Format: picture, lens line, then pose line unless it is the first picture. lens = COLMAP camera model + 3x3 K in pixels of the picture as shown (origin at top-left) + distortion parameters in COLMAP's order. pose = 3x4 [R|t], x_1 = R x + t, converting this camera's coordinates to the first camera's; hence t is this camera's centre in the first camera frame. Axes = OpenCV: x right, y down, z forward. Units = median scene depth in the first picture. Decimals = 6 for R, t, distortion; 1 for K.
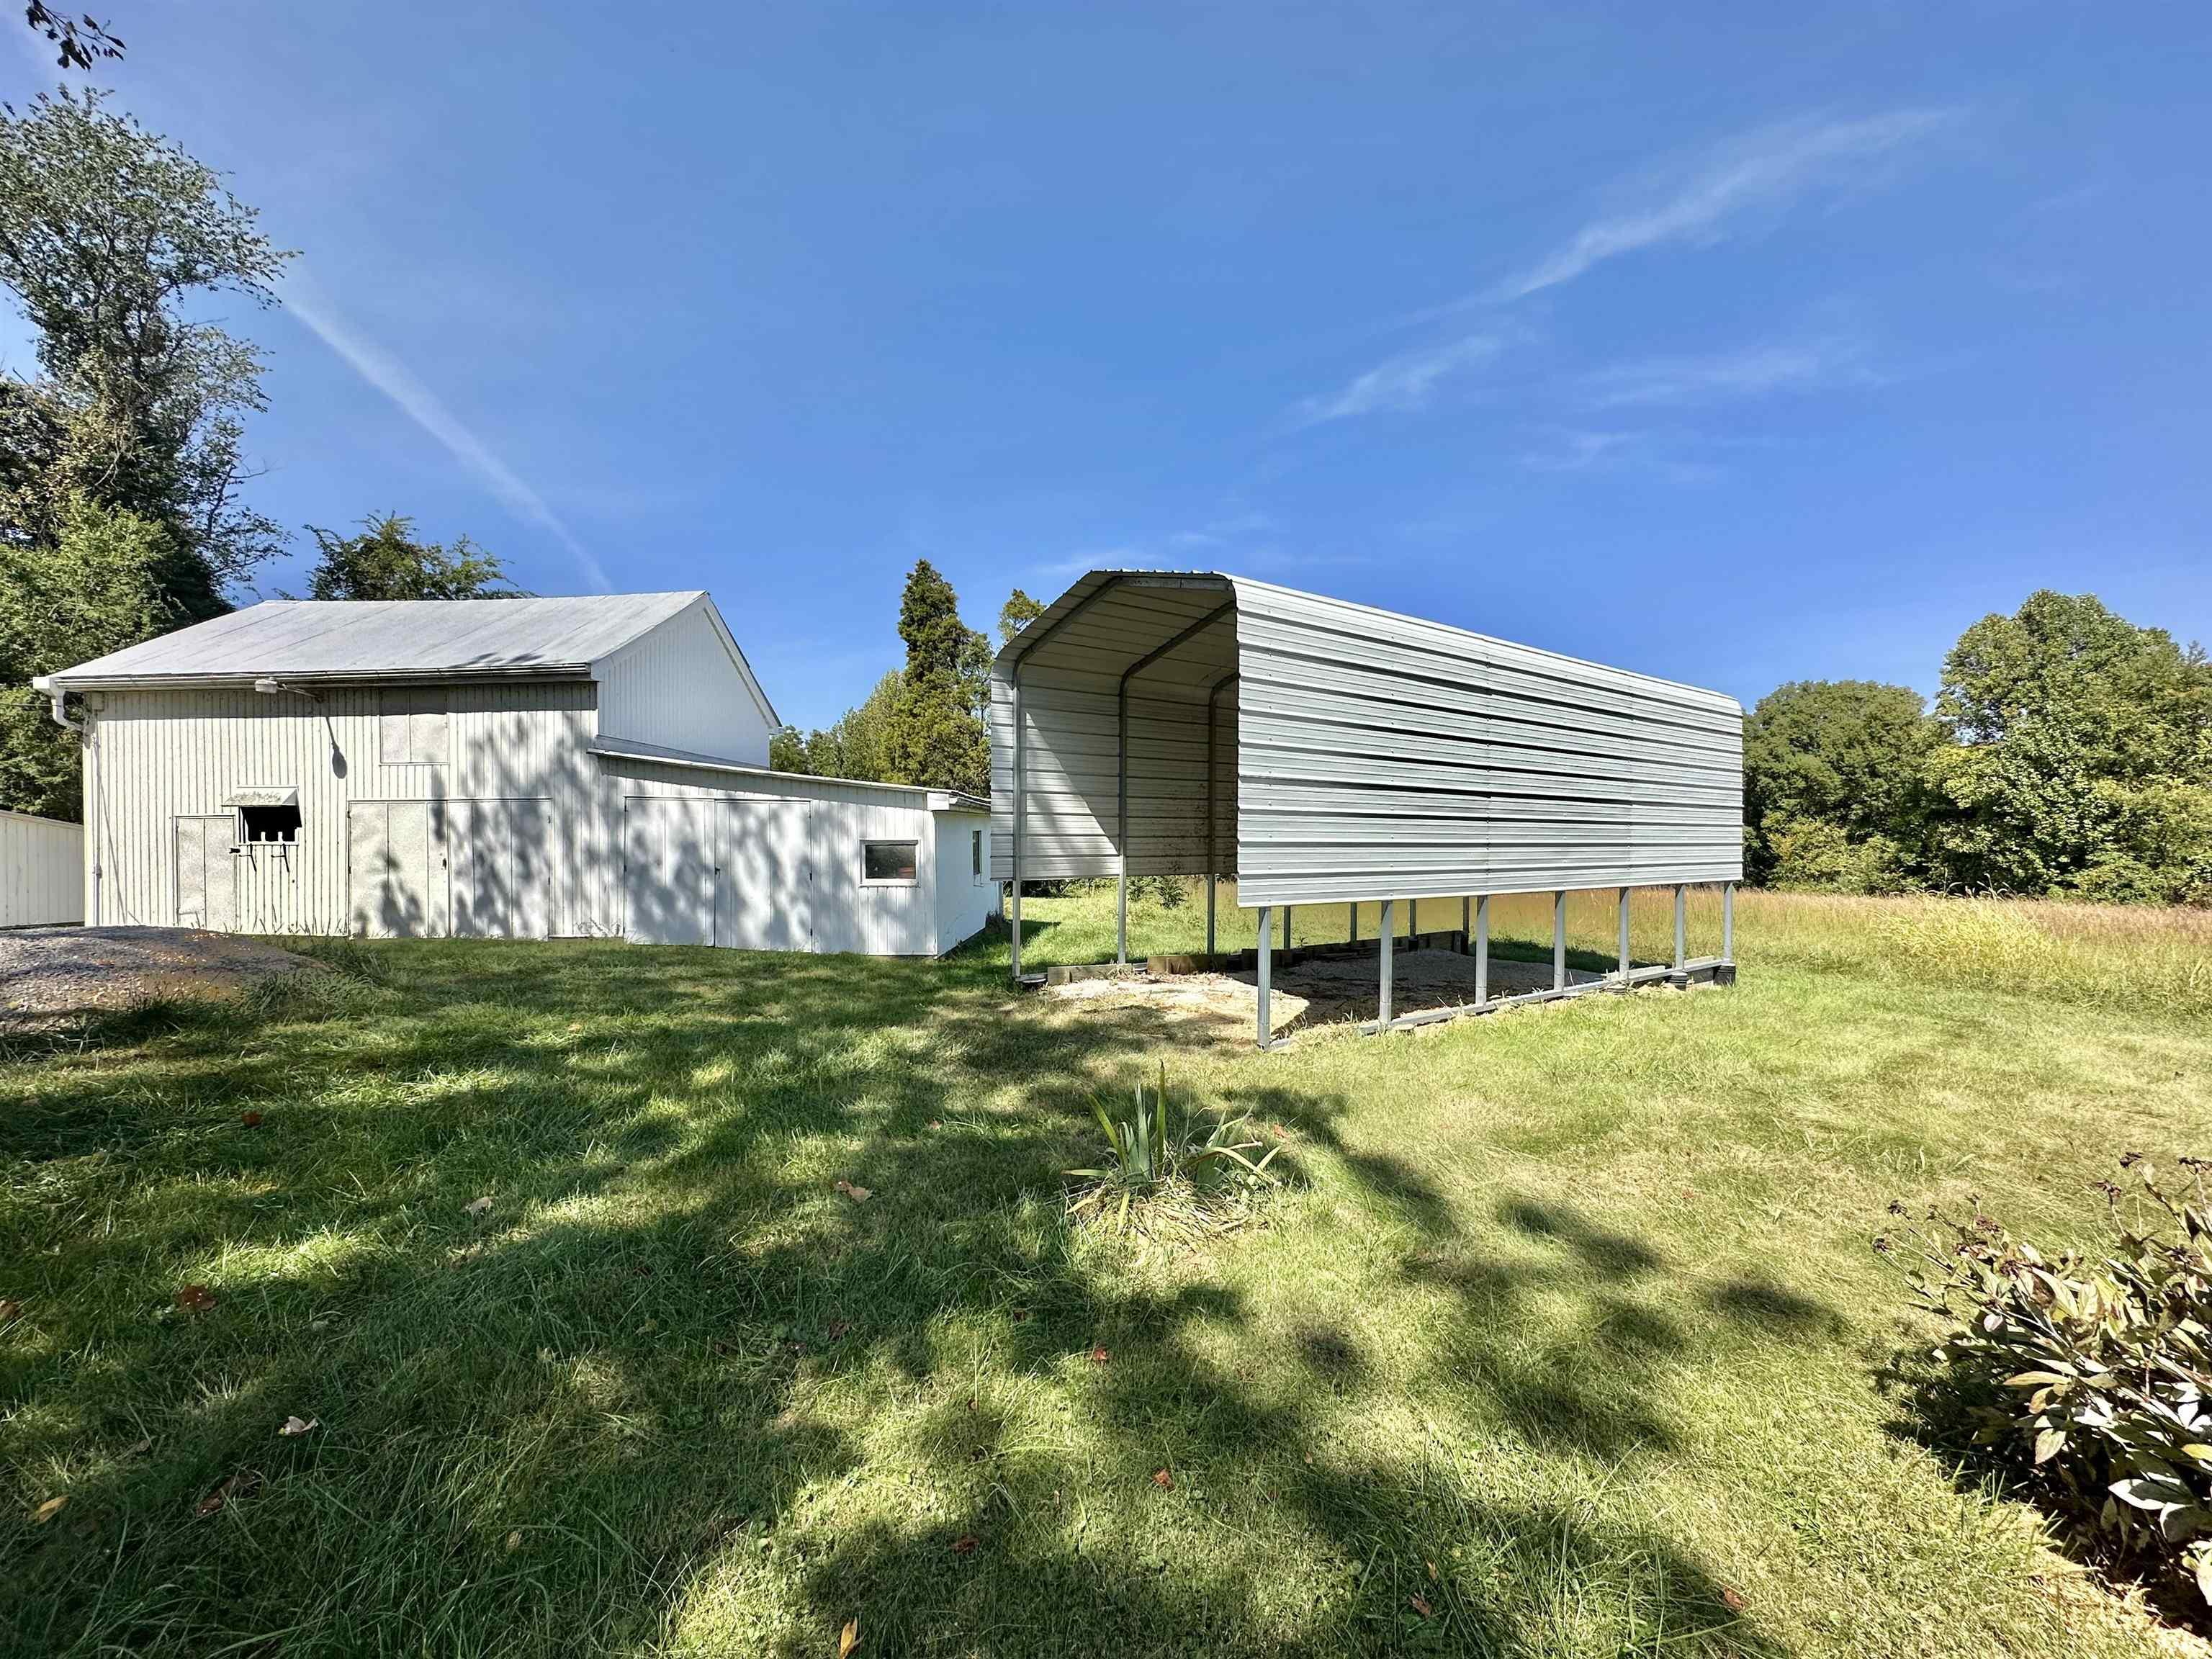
lens RADIAL K [[882.9, 0, 1106.9], [0, 882.9, 830.6], [0, 0, 1]] dist [-0.002470, -0.000104]
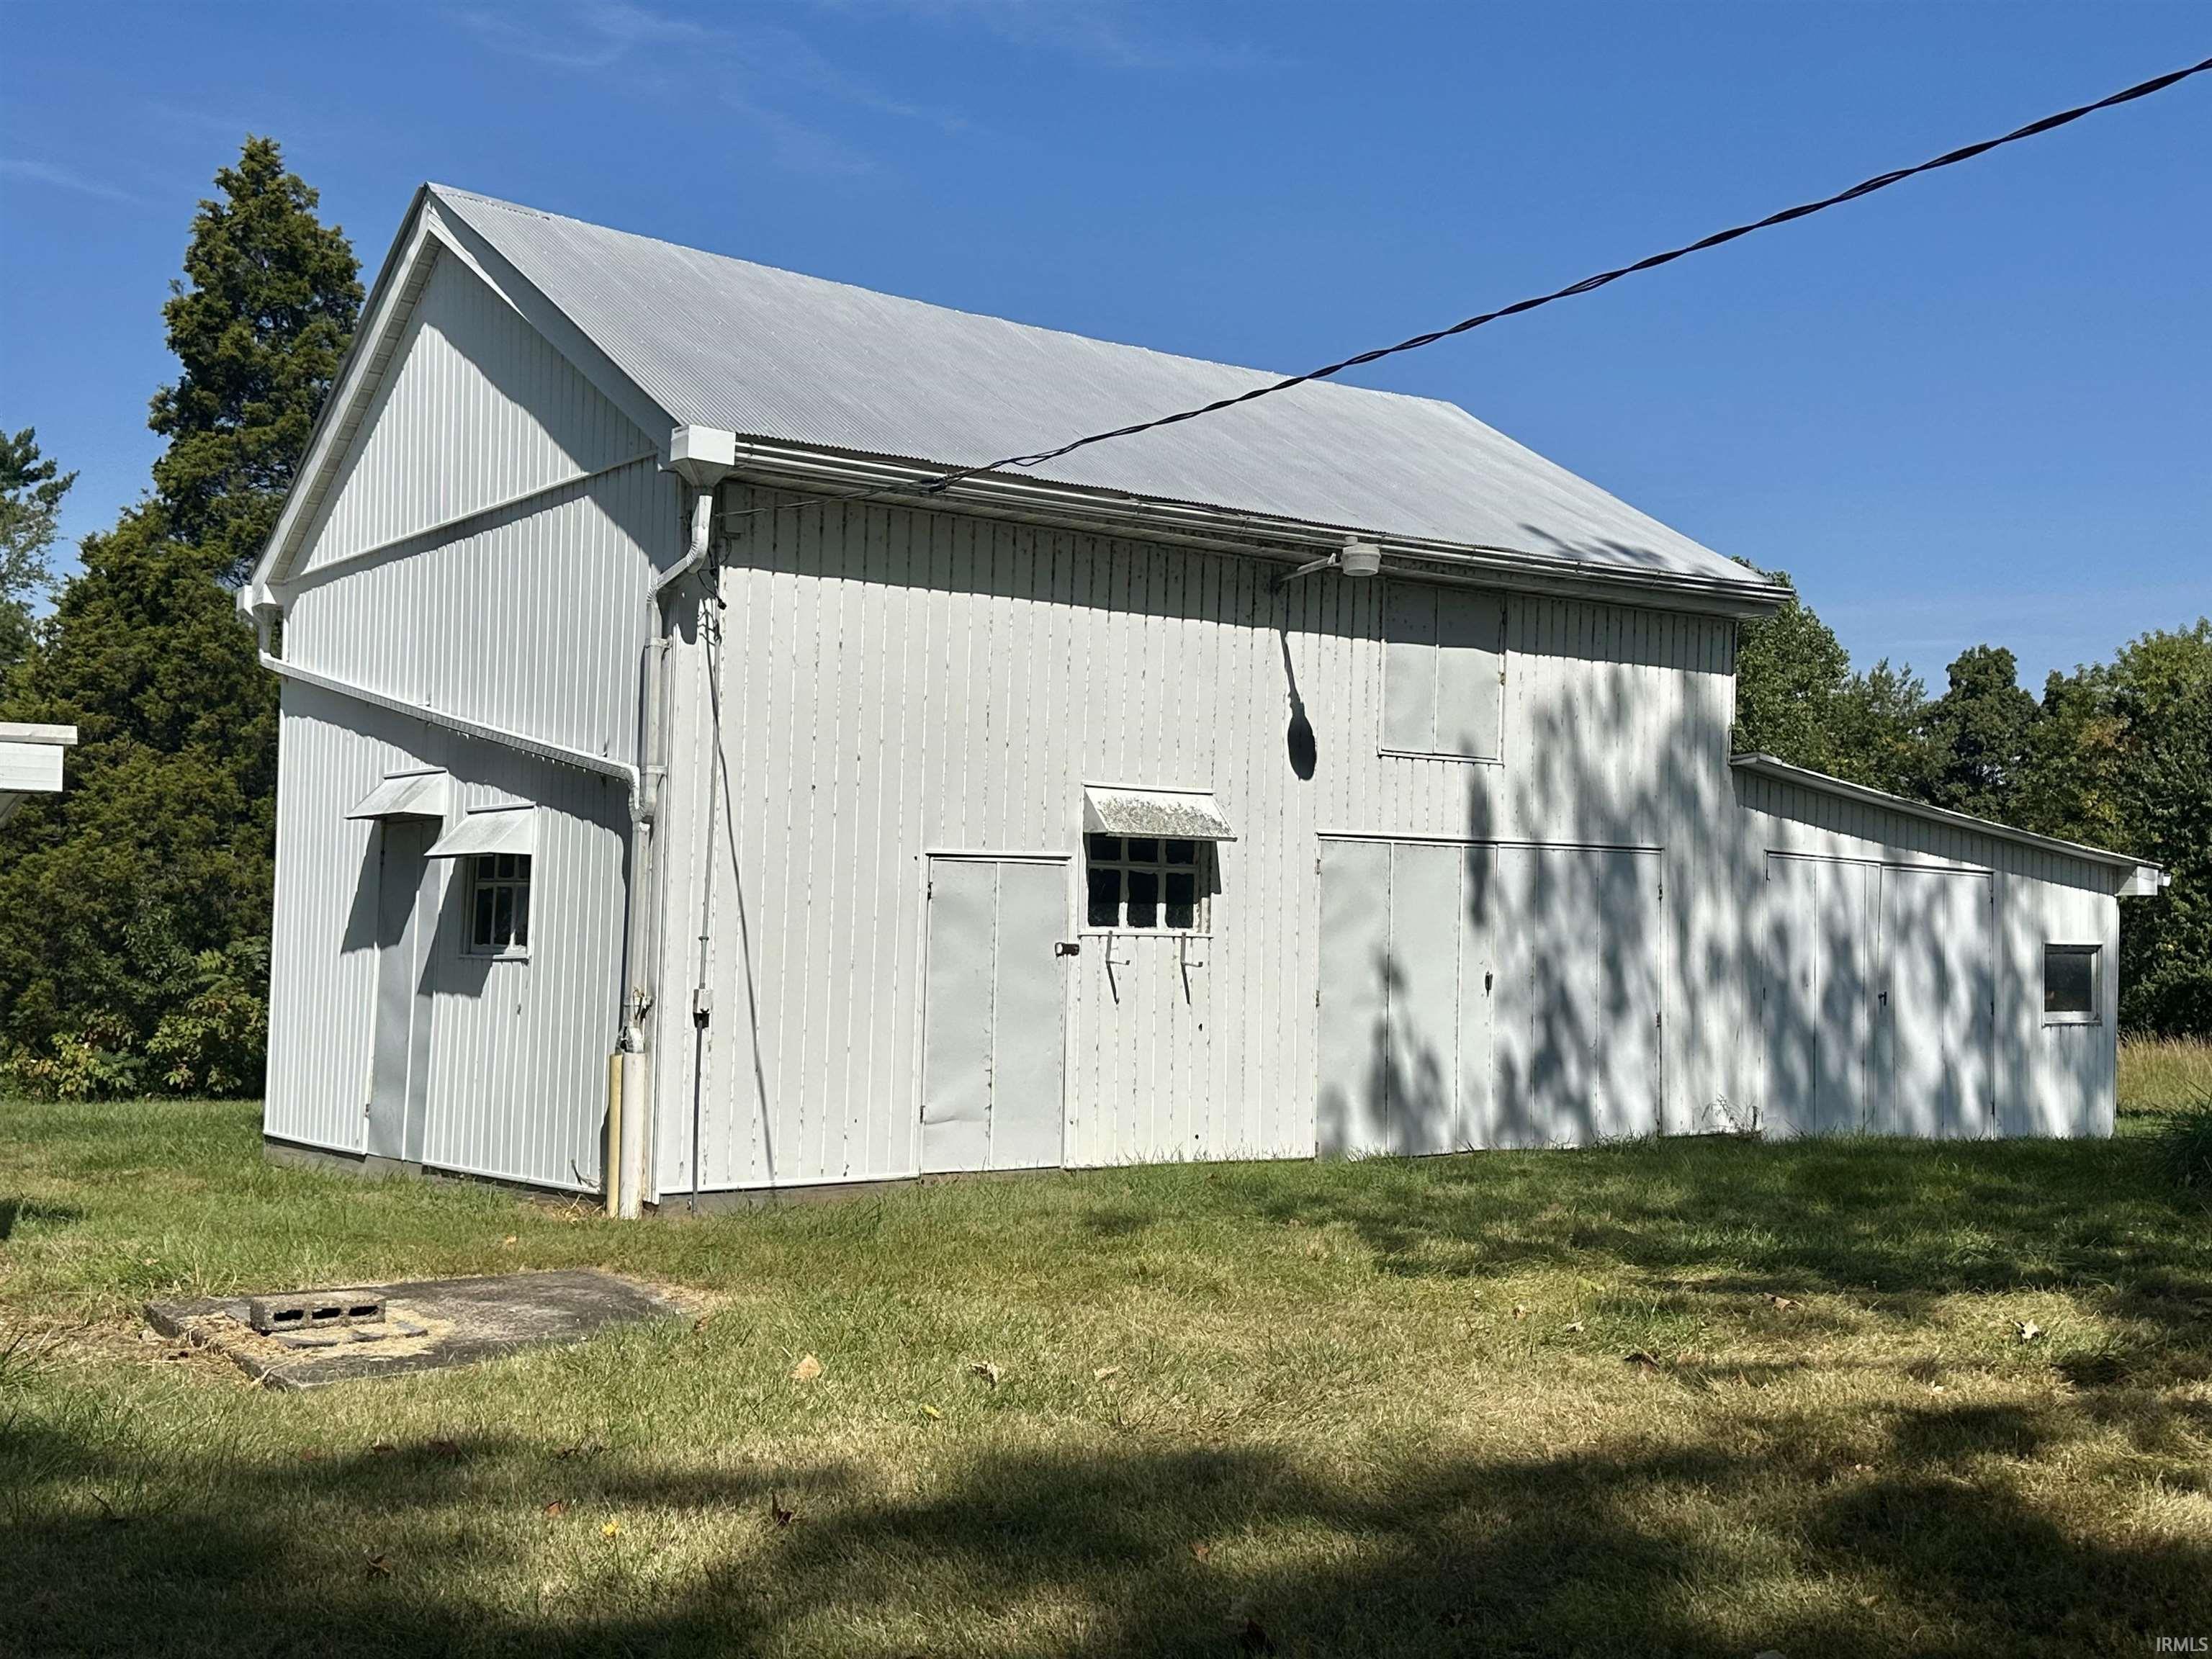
lens RADIAL K [[2298.8, 0, 1106.0], [0, 2298.8, 829.5], [0, 0, 1]] dist [0.230042, -0.532355]
pose [[0.748314, 0.039129, 0.662190, -1.699456], [-0.011820, 0.998887, -0.045668, 0.017323], [-0.663240, 0.026347, 0.747943, 0.240566]]
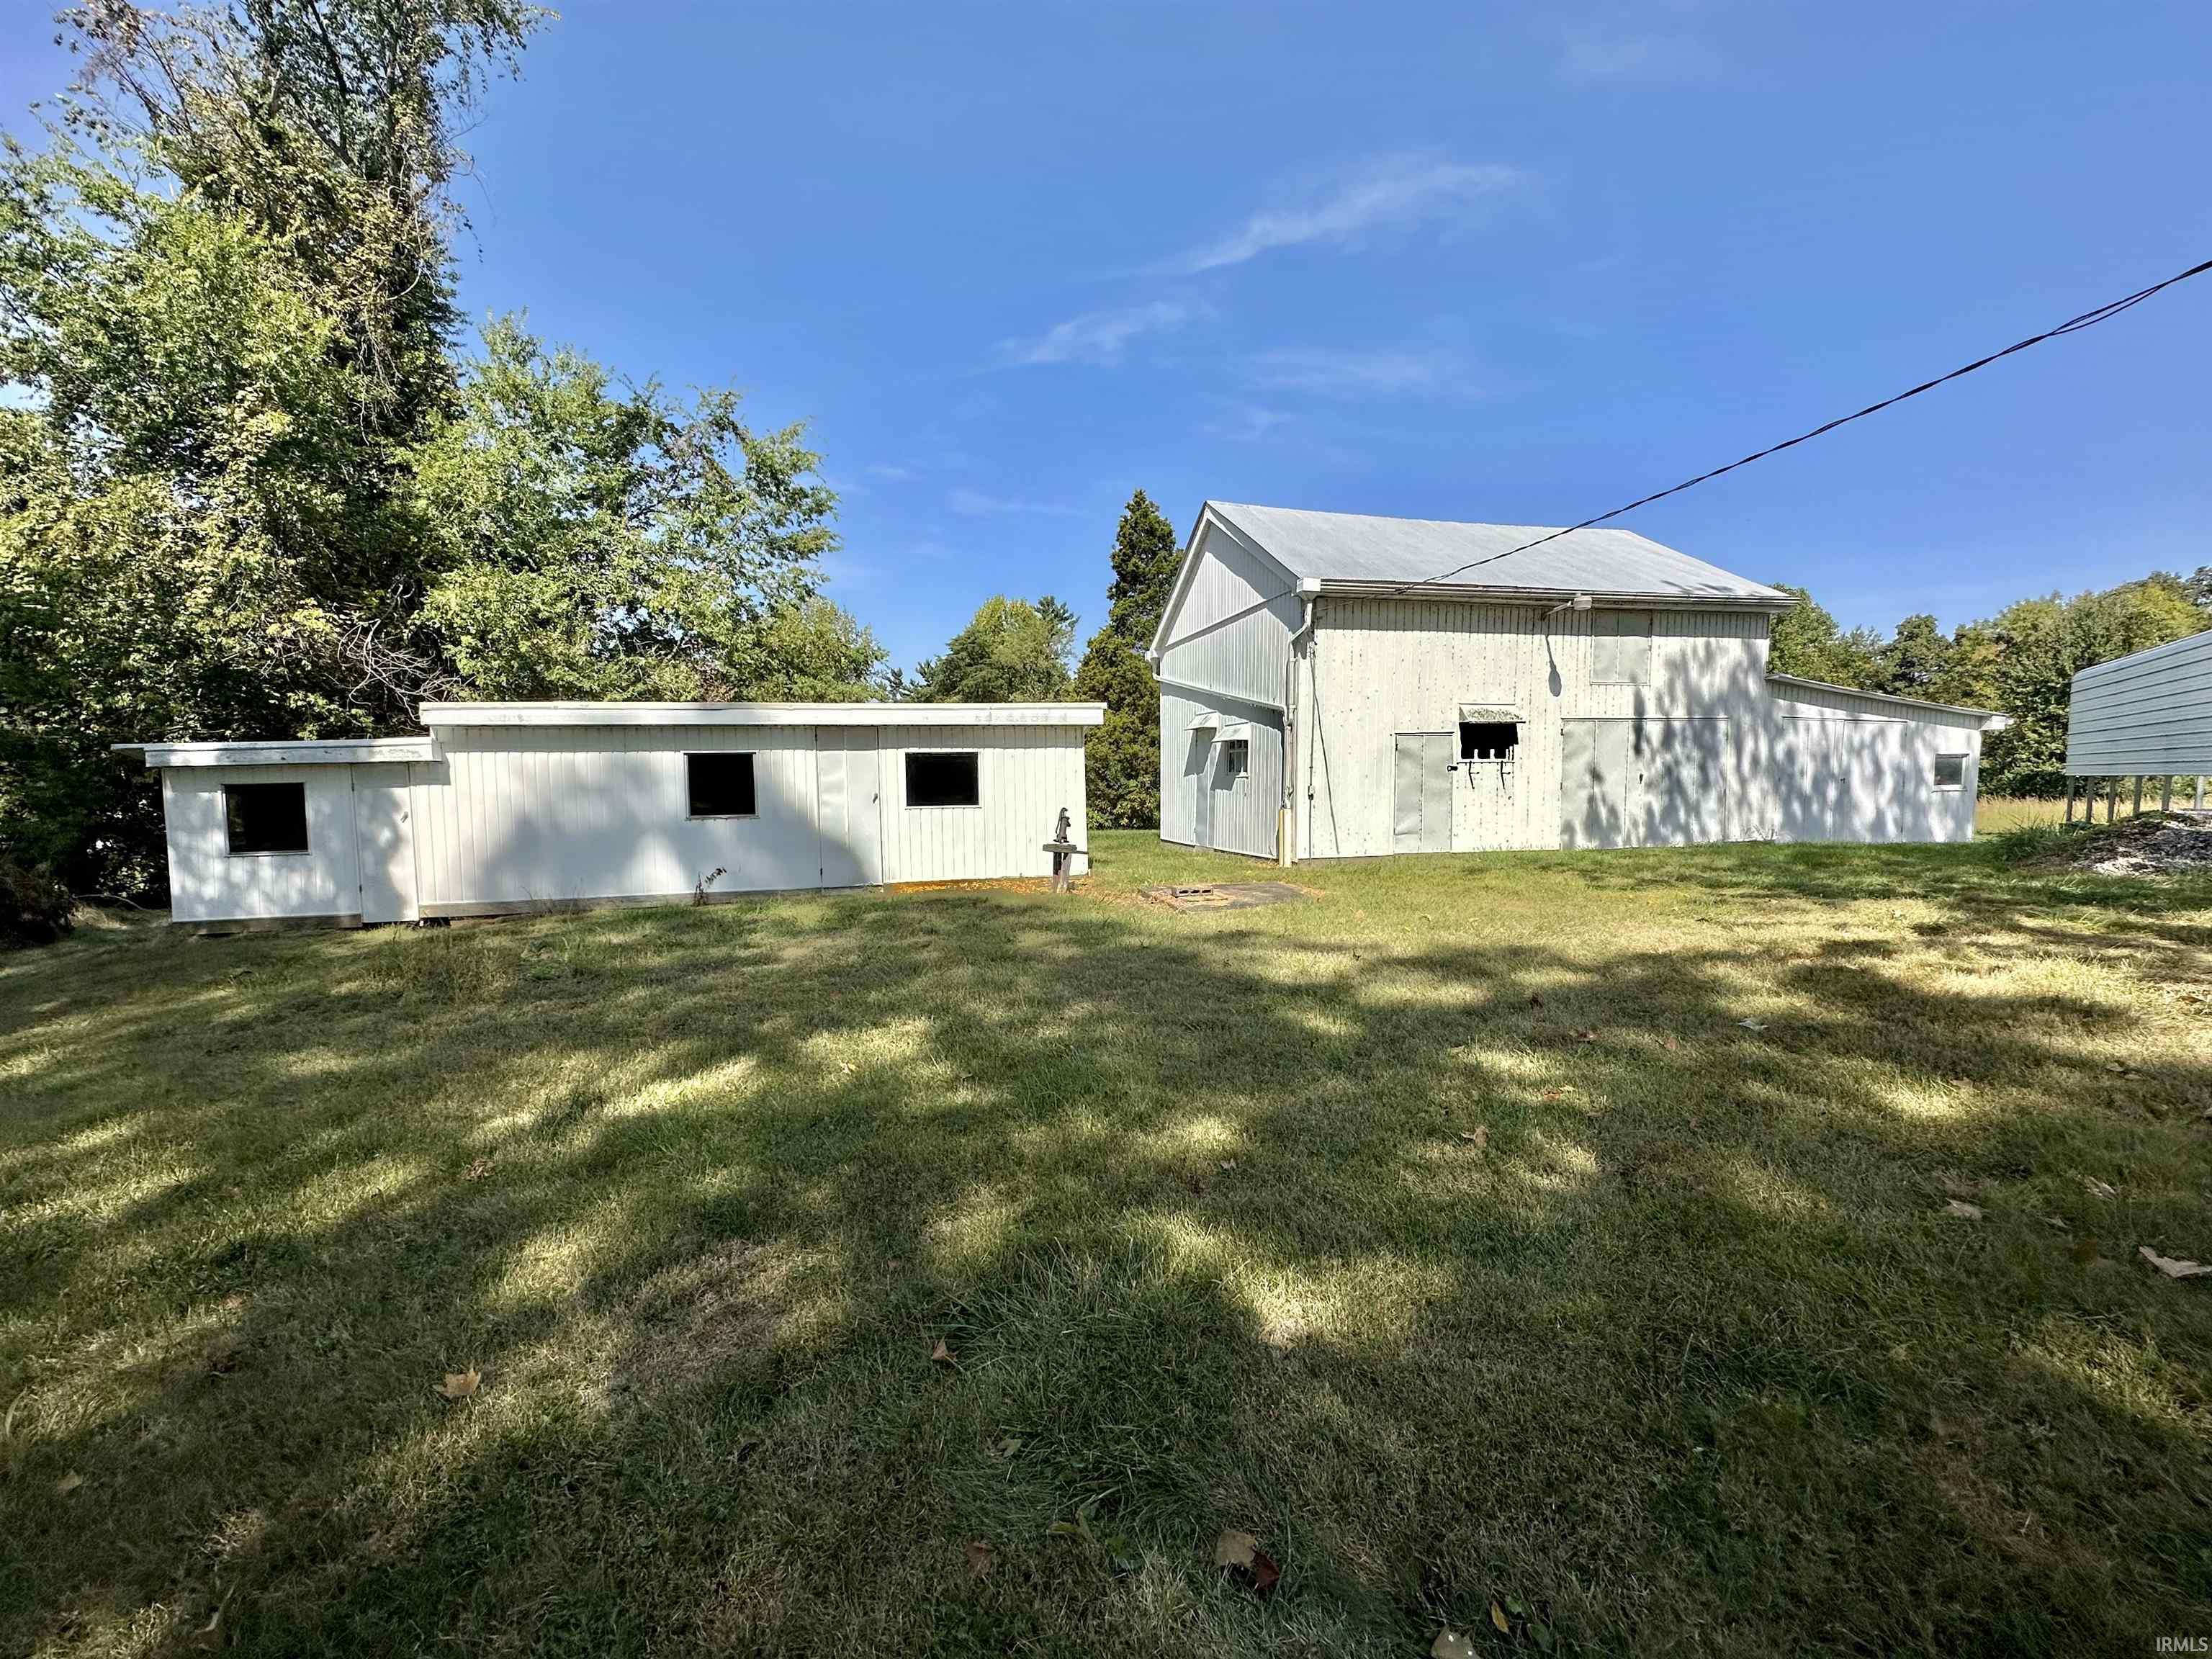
lens RADIAL K [[875.1, 0, 1106.0], [0, 875.1, 829.5], [0, 0, 1]] dist [-0.002185, -0.000349]
pose [[0.943422, -0.036388, 0.329591, -1.734896], [0.015840, 0.997772, 0.064815, 0.022077], [-0.331215, -0.055927, 0.941896, 0.208265]]
